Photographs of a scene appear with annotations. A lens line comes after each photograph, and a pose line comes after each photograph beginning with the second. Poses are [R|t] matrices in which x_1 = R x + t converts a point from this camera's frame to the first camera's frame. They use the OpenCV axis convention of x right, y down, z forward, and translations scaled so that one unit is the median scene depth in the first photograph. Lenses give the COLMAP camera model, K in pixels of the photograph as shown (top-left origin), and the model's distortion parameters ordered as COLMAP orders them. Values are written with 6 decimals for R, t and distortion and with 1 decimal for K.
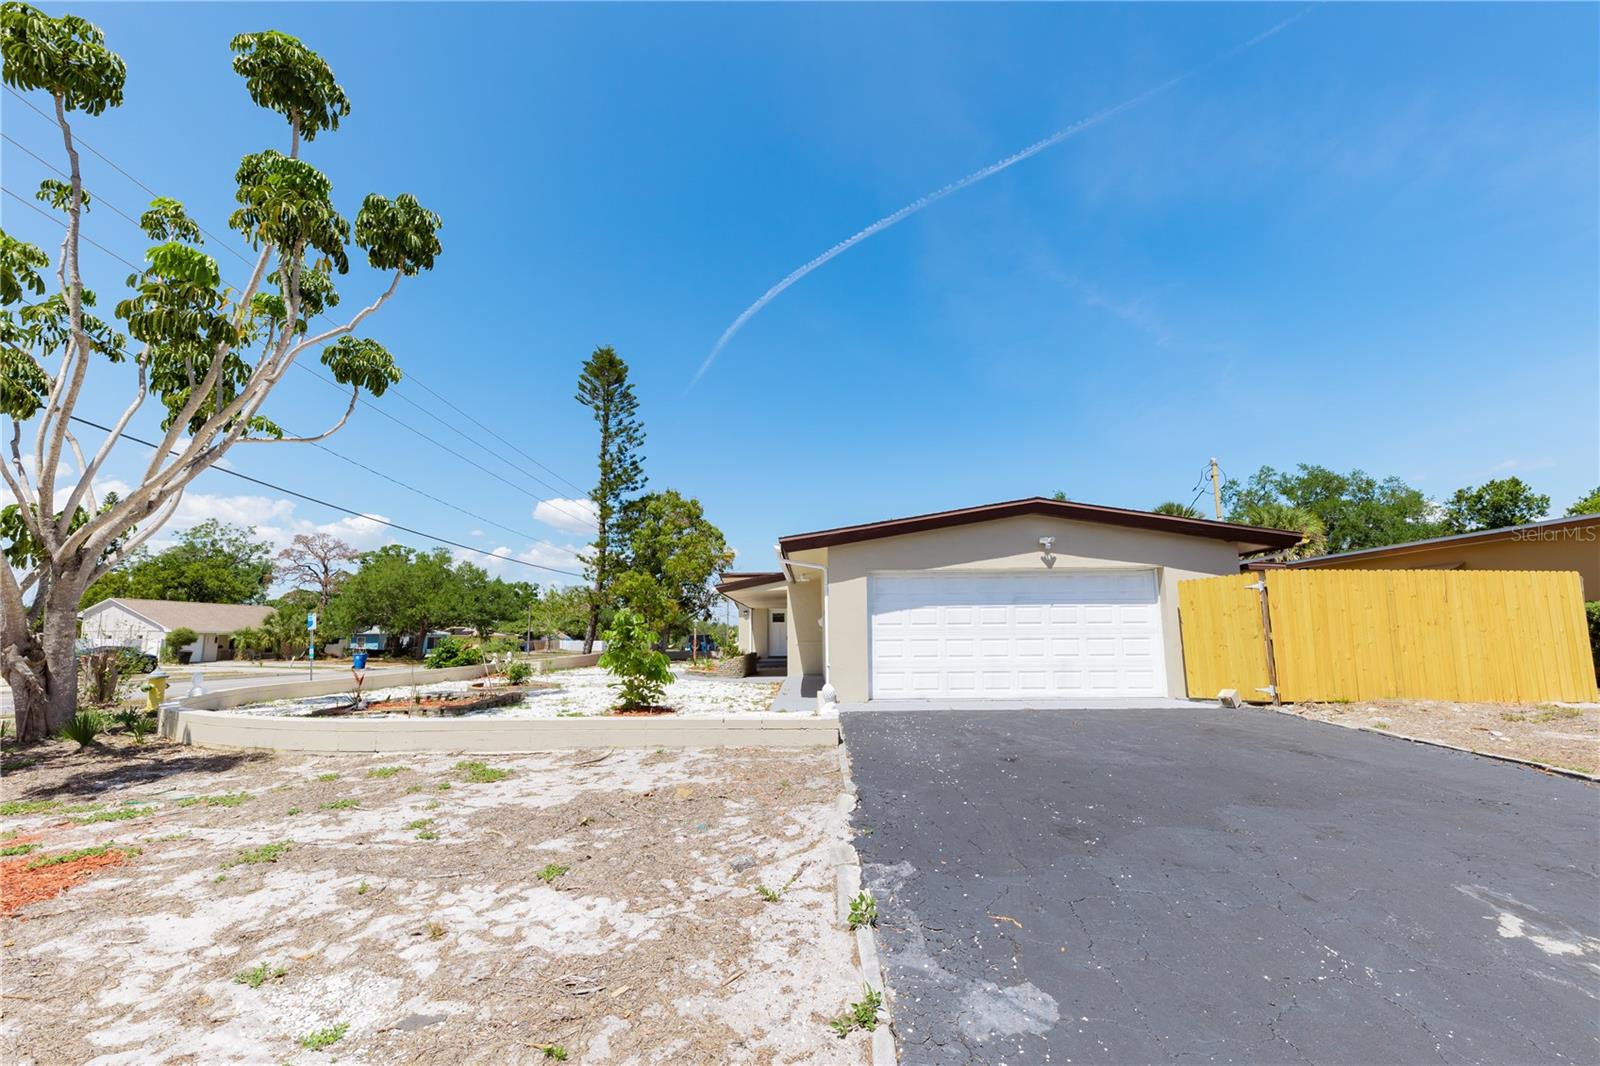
lens RADIAL K [[614.5, 0, 809.9], [0, 614.5, 546.1], [0, 0, 1]] dist [0.000848, 0.000066]
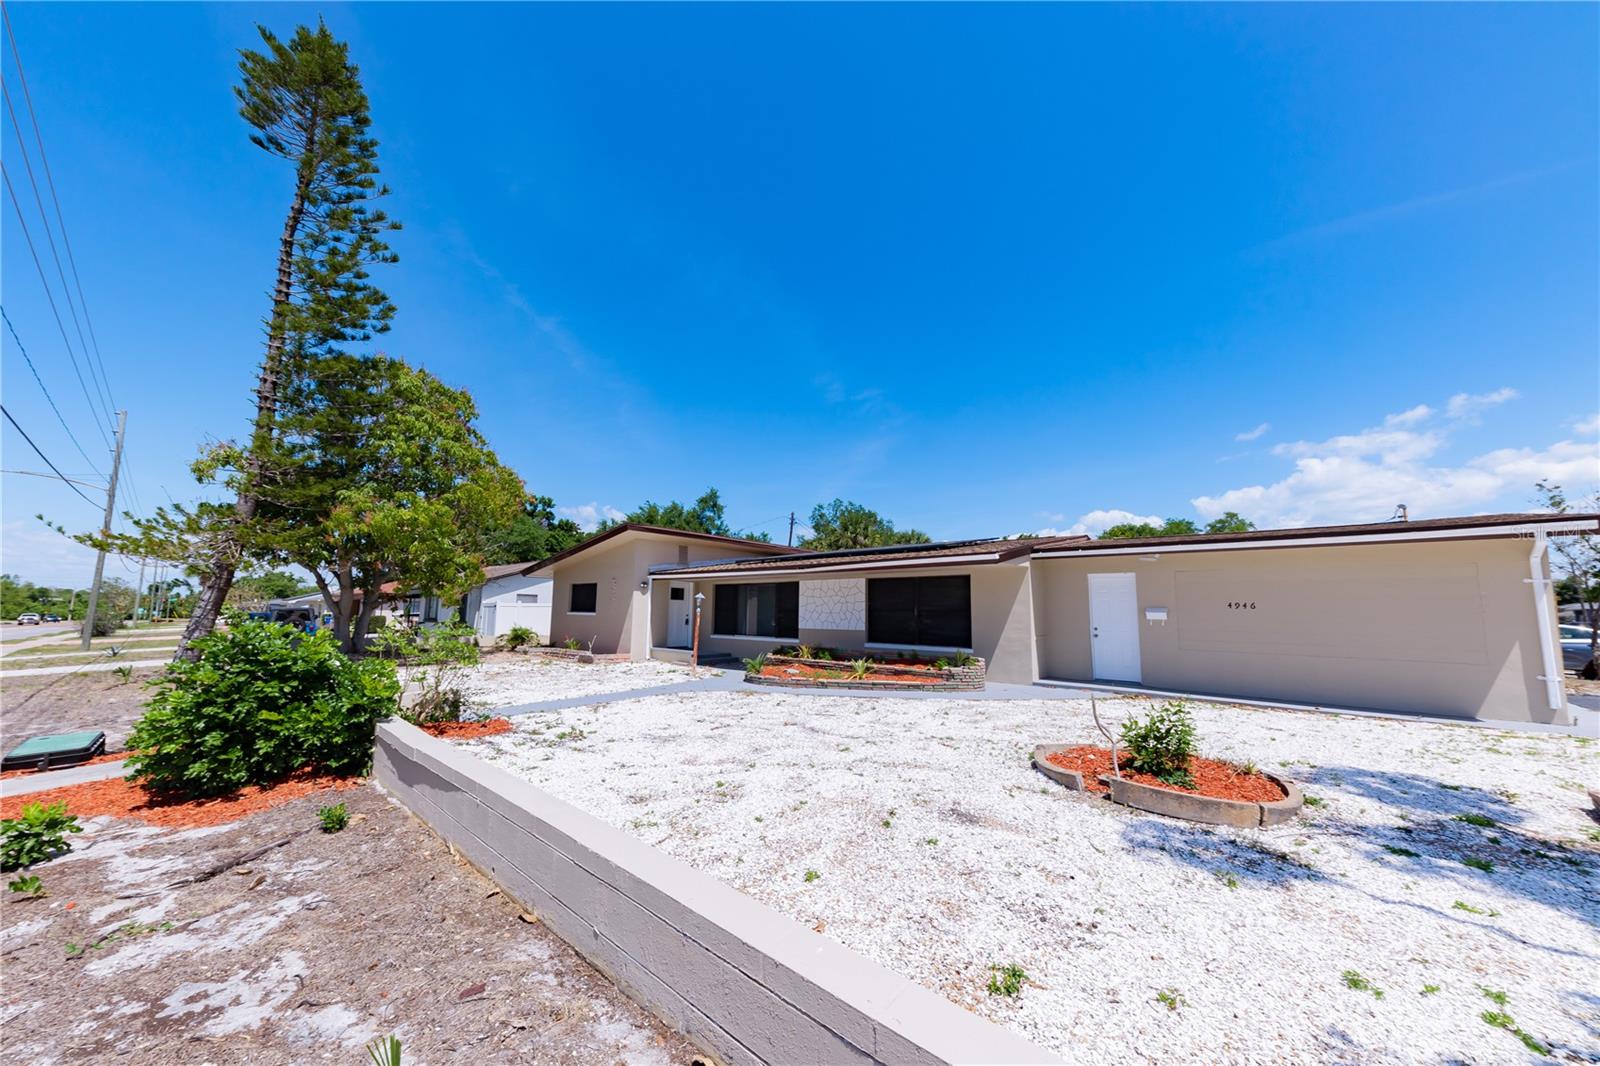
lens RADIAL K [[548.7, 0, 790.6], [0, 548.7, 554.9], [0, 0, 1]] dist [0.014212, -0.004272]
pose [[0.669349, 0.101443, 0.735990, -0.375122], [-0.127987, 0.991569, -0.020271, 0.055418], [-0.731841, -0.080629, 0.676689, 0.394492]]
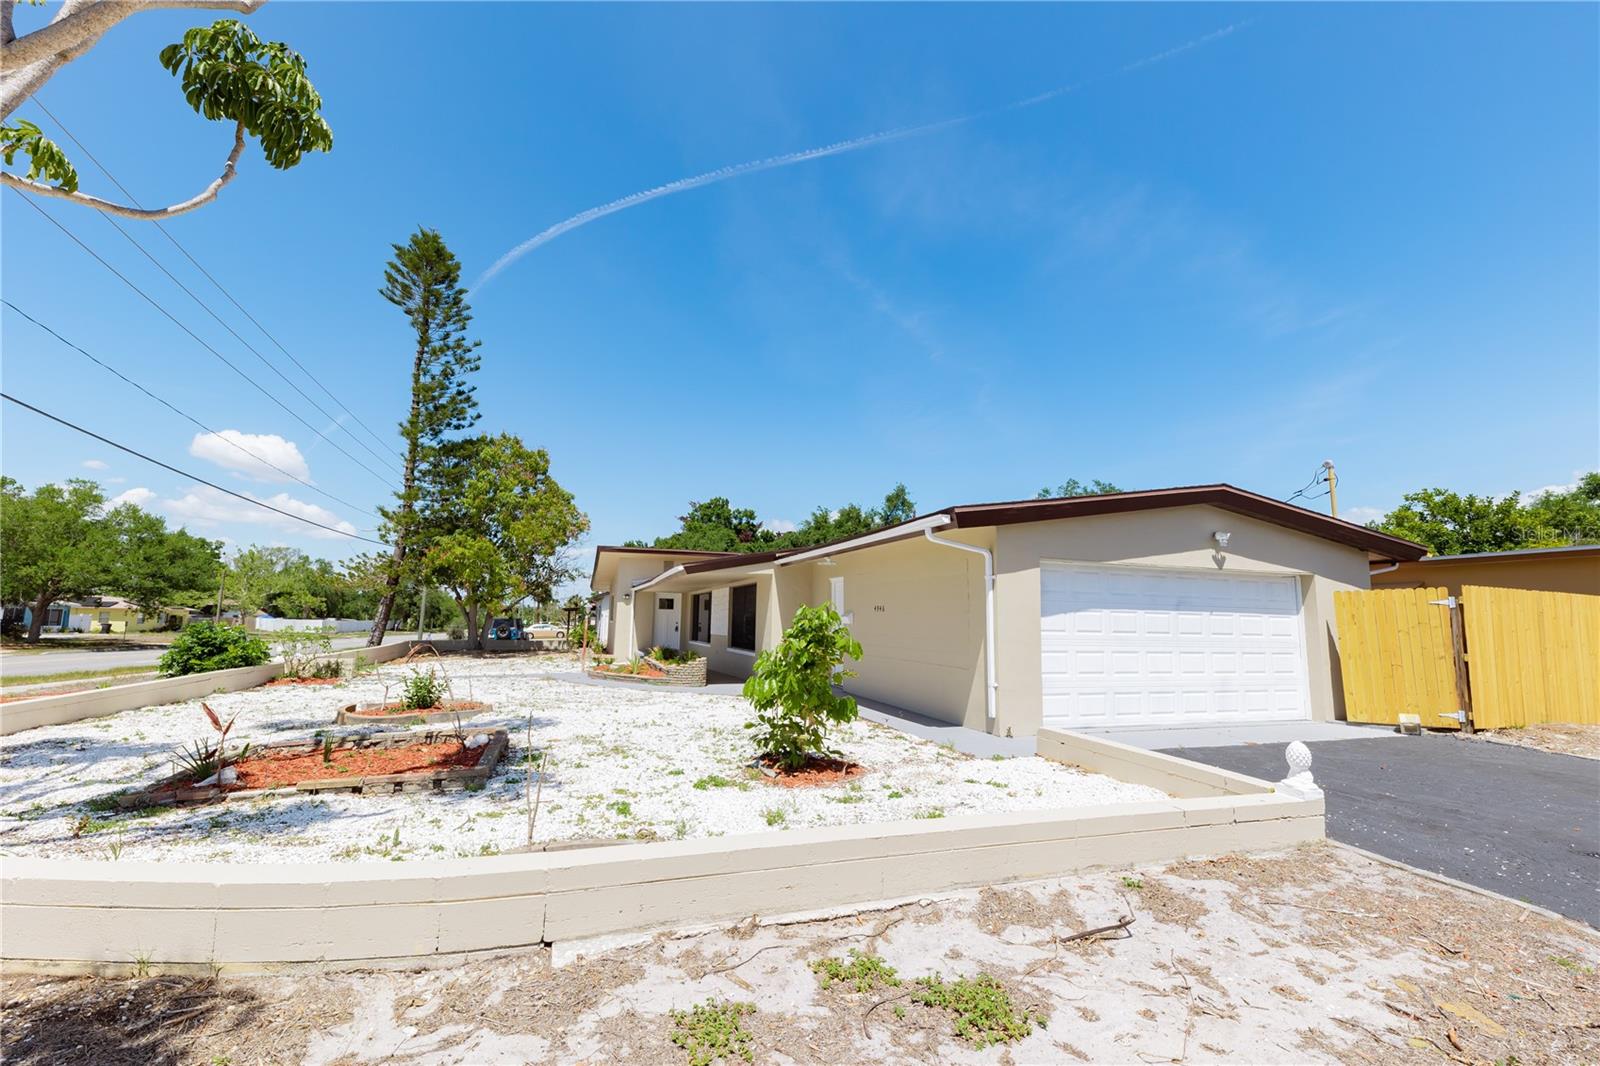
lens RADIAL K [[649.0, 0, 800.0], [0, 649.0, 533.0], [0, 0, 1]] dist [0.001501, -0.000148]
pose [[0.944336, 0.071200, 0.321186, -0.141408], [-0.073720, 0.997270, -0.004324, 0.010219], [-0.320617, -0.019595, 0.947006, 0.108408]]
